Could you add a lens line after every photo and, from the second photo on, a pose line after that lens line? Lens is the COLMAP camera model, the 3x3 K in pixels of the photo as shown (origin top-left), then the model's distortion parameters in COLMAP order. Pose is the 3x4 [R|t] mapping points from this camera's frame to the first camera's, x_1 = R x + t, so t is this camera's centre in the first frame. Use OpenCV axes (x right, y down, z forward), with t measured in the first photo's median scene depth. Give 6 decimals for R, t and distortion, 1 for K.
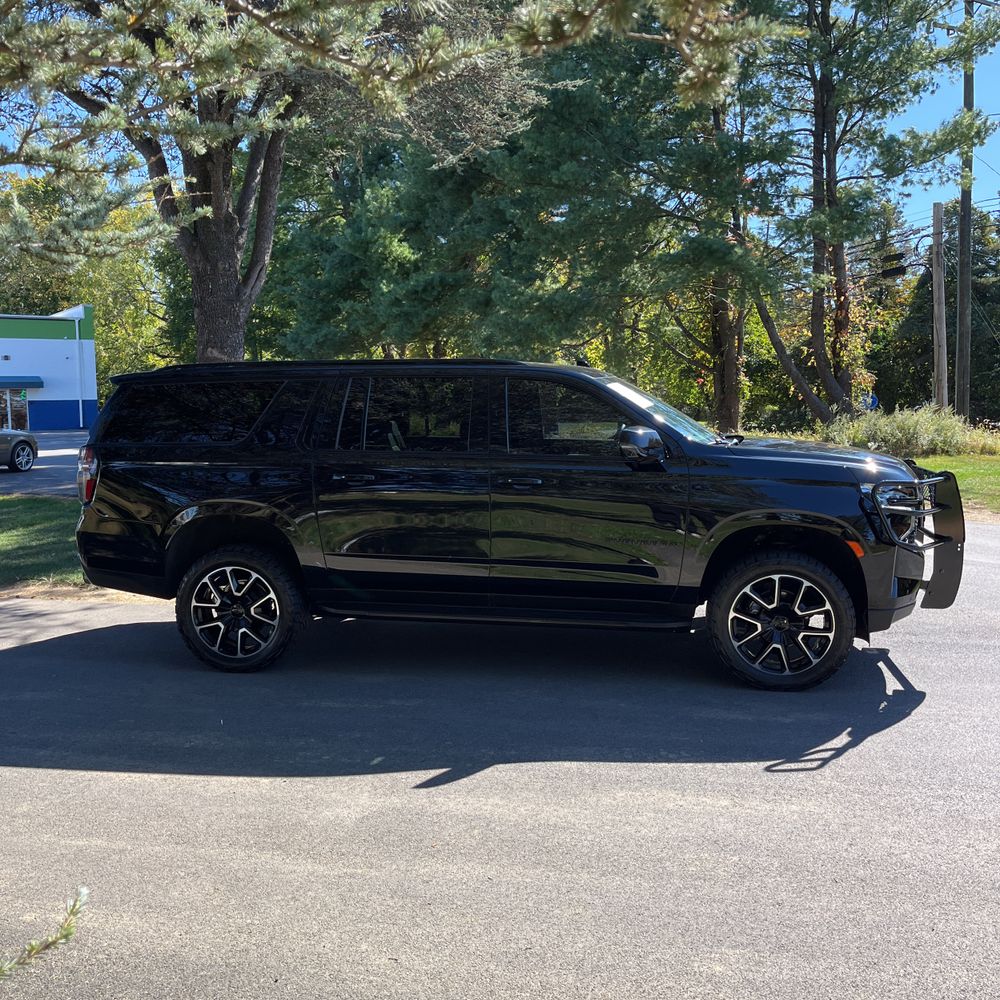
lens RADIAL K [[1016.9, 0, 502.1], [0, 1016.9, 501.4], [0, 0, 1]] dist [0.023972, 0.000000]
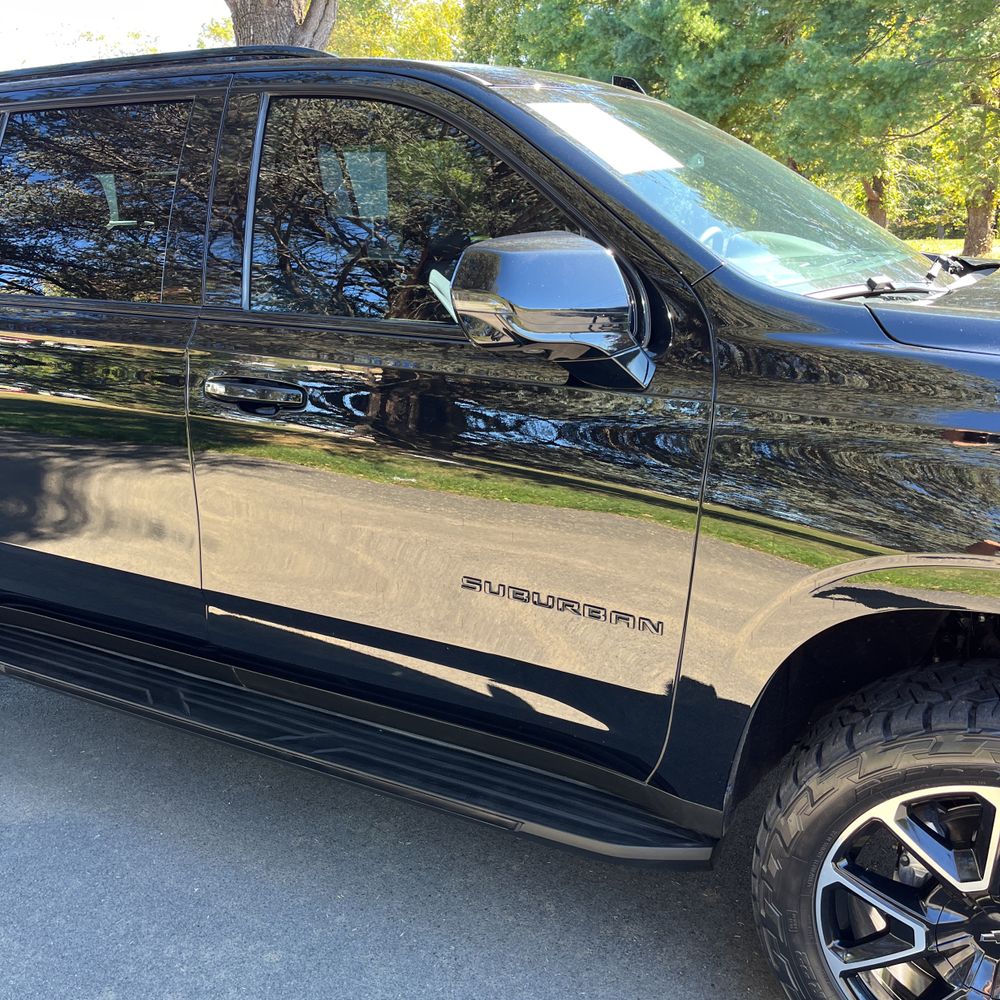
lens RADIAL K [[1016.9, 0, 494.0], [0, 1016.9, 493.8], [0, 0, 1]] dist [0.023972, 0.000000]
pose [[0.945110, 0.079175, -0.317014, 0.038883], [-0.025880, 0.985289, 0.168923, -0.008544], [0.325725, -0.151447, 0.933256, 0.124461]]
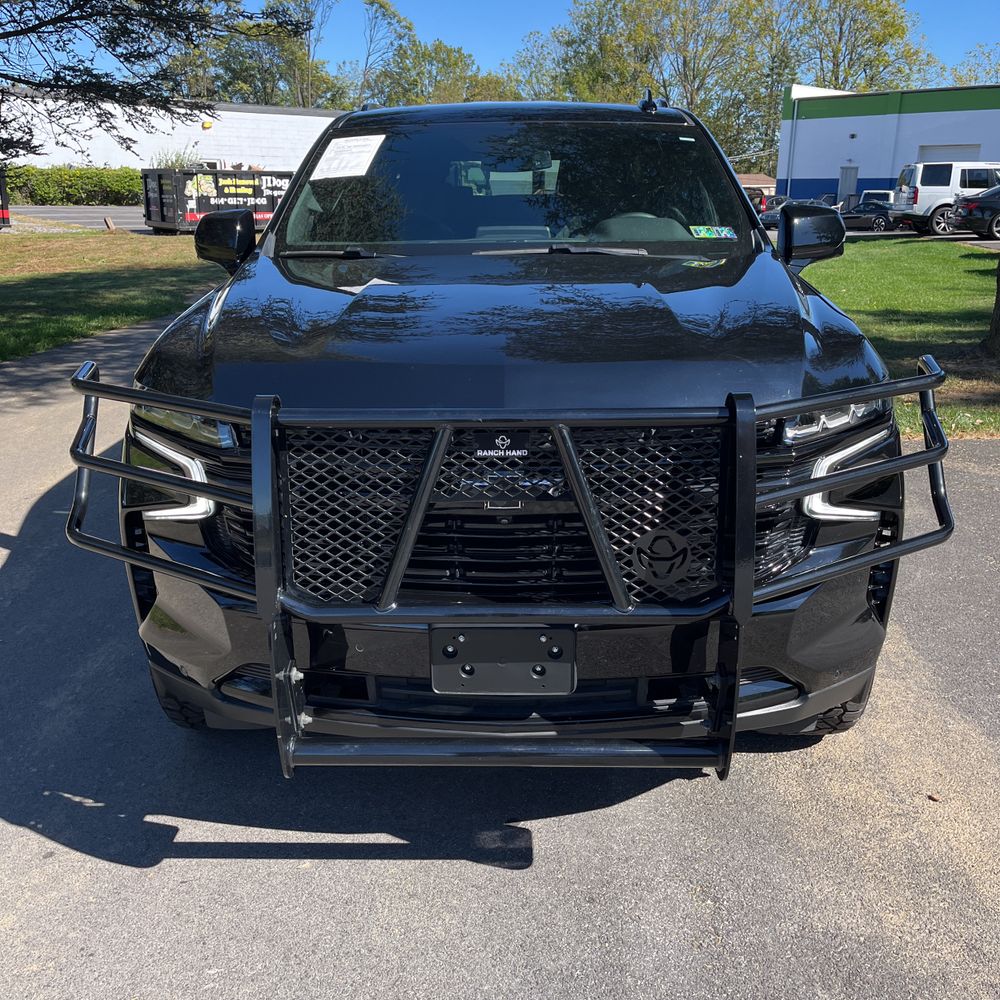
lens RADIAL K [[1016.9, 0, 498.6], [0, 1016.9, 499.6], [0, 0, 1]] dist [0.023972, 0.000000]
pose [[0.119395, 0.308102, -0.943832, 0.139990], [-0.102740, 0.949362, 0.296911, -0.018901], [0.987517, 0.061519, 0.145004, 0.189281]]
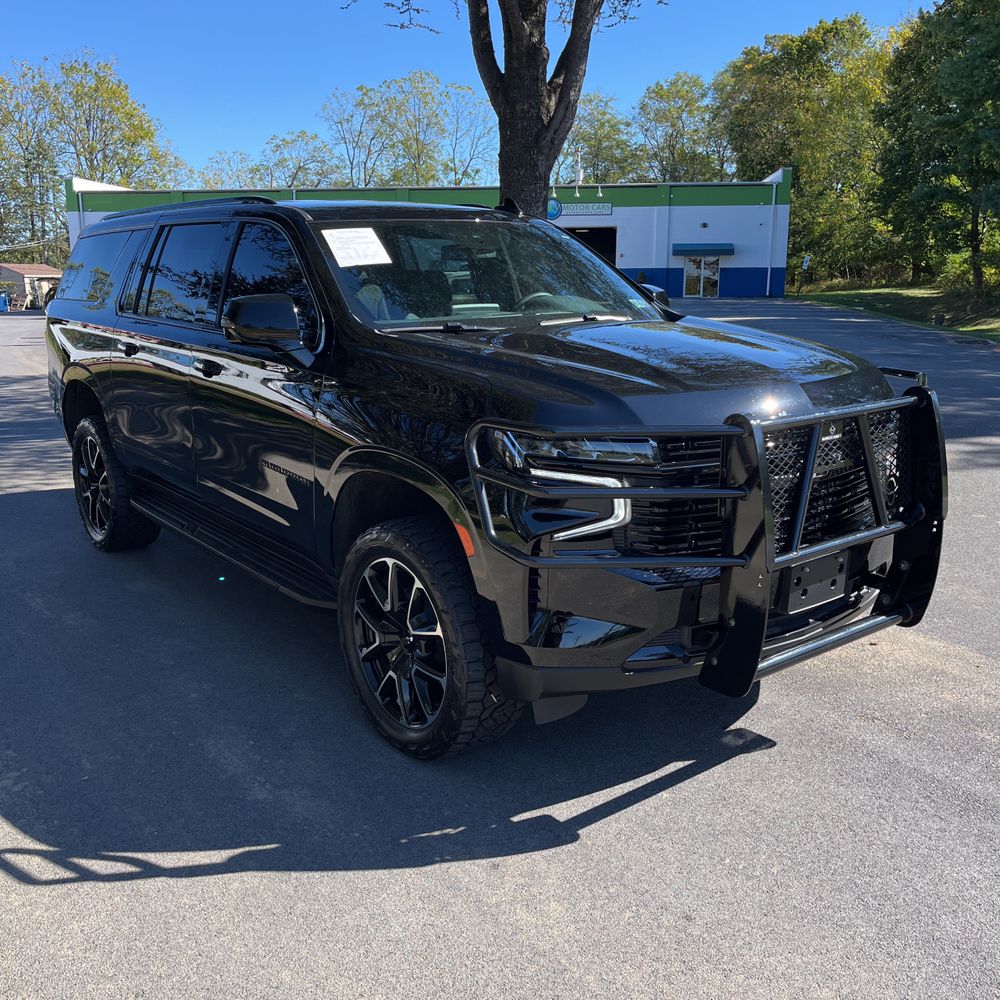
lens RADIAL K [[1016.9, 0, 502.3], [0, 1016.9, 503.2], [0, 0, 1]] dist [0.023972, 0.000000]
pose [[0.734511, 0.161925, -0.658995, 0.122222], [-0.077829, 0.984807, 0.155234, -0.009674], [0.674119, -0.062732, 0.735954, 0.107617]]
